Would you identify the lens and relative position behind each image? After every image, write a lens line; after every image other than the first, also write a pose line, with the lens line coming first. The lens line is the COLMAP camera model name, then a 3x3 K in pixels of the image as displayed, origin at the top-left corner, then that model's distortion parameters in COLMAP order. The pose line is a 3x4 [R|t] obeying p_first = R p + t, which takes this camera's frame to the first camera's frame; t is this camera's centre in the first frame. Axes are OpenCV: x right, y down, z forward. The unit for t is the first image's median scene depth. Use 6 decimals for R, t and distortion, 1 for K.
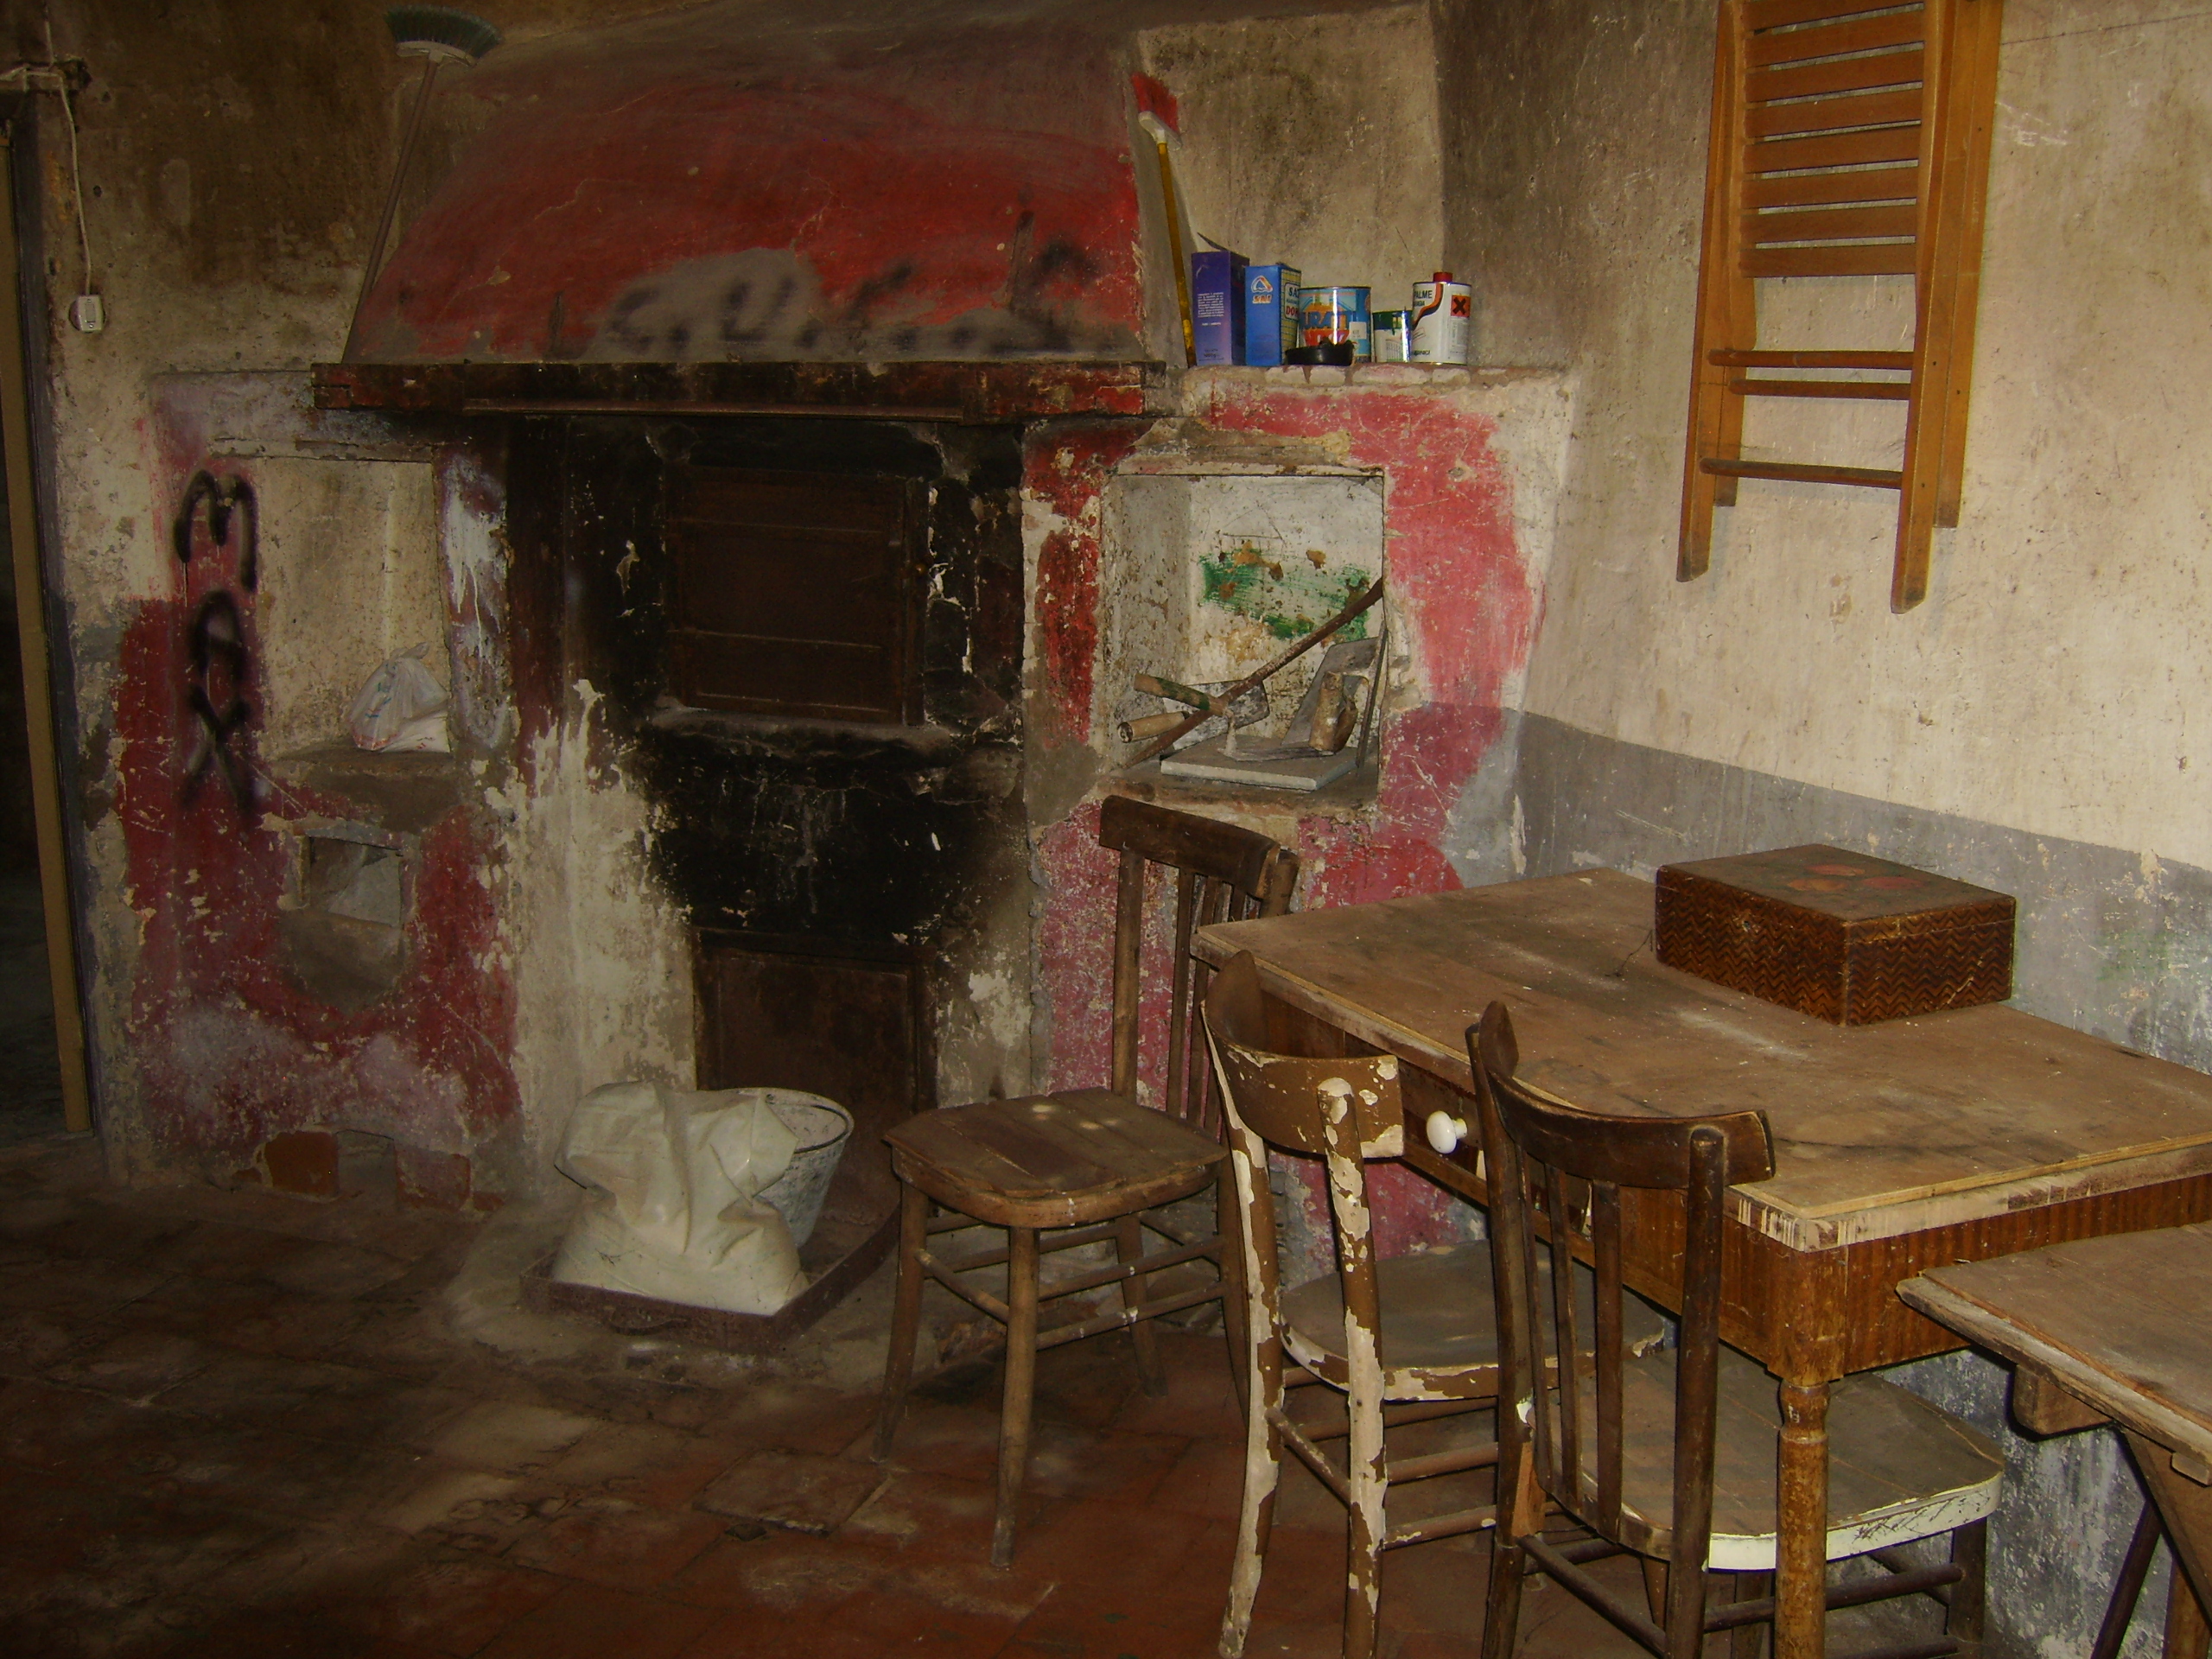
lens RADIAL K [[2481.3, 0, 1103.4], [0, 2481.3, 827.8], [0, 0, 1]] dist [-0.108832, 0.000000]
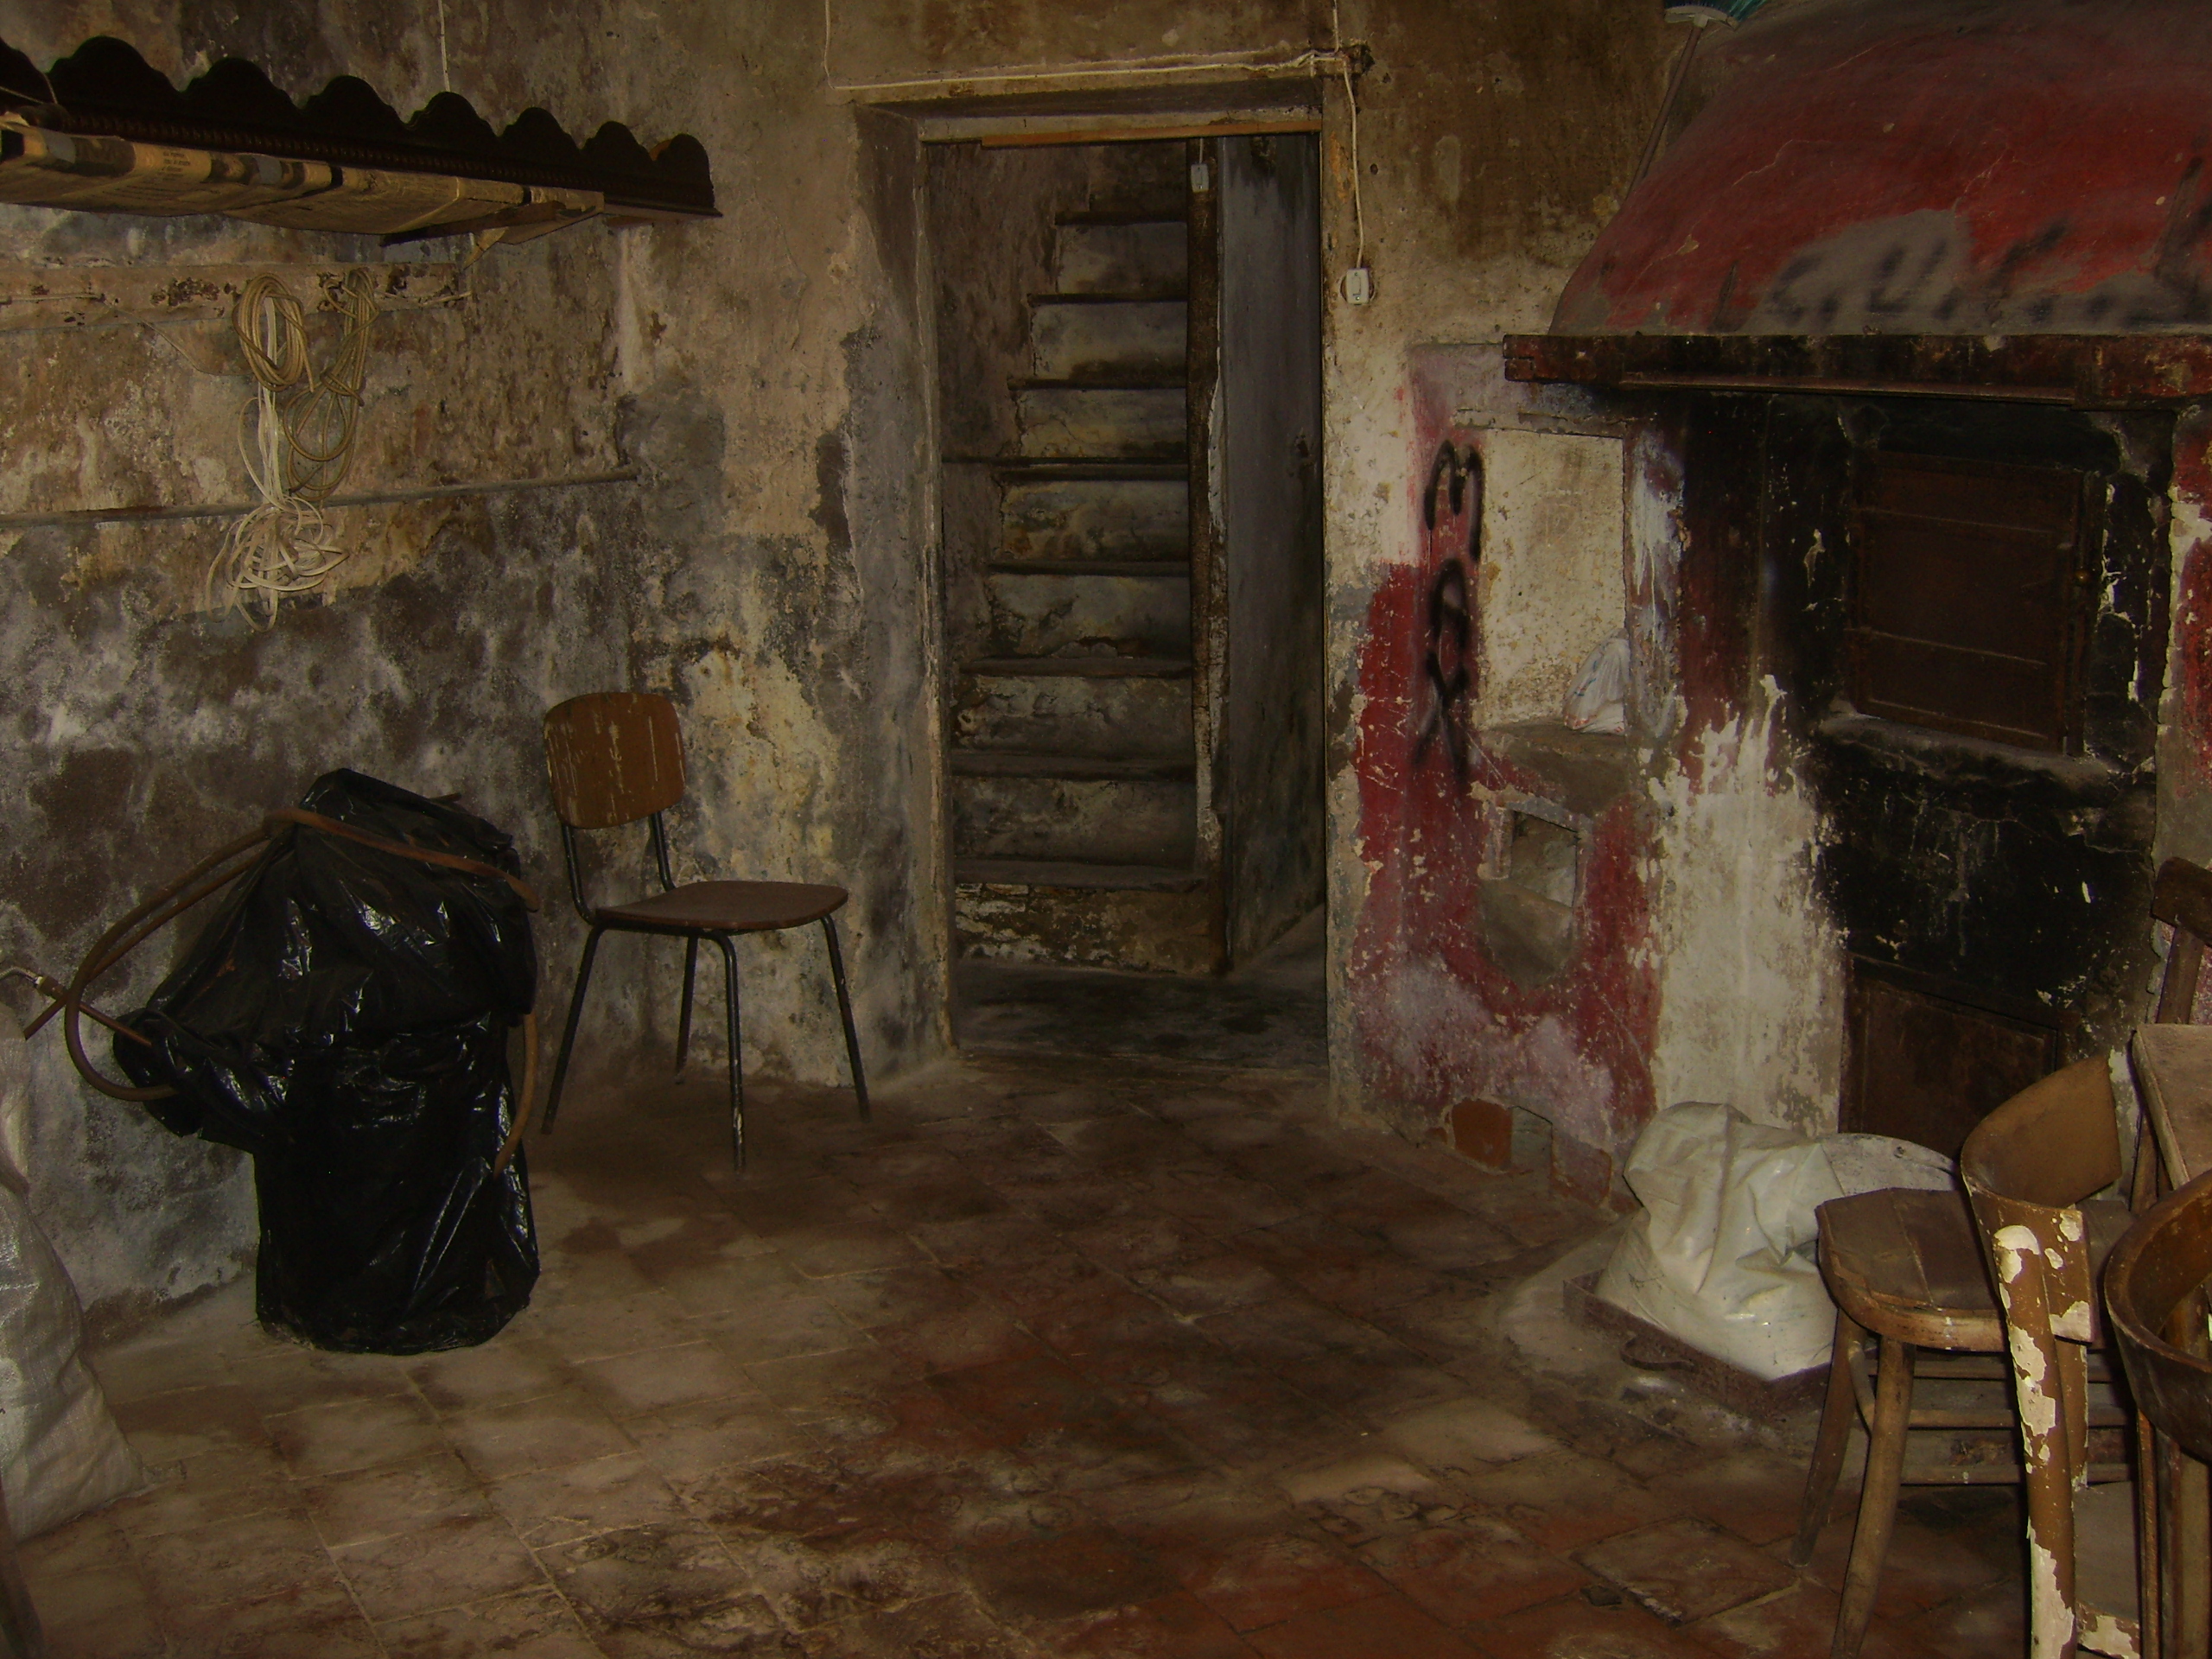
lens RADIAL K [[2481.3, 0, 1107.6], [0, 2481.3, 815.3], [0, 0, 1]] dist [-0.108832, 0.000000]
pose [[0.766557, 0.110755, -0.632553, 0.199711], [-0.111794, 0.992990, 0.038387, -0.015128], [0.632370, 0.041290, 0.773565, 0.120887]]
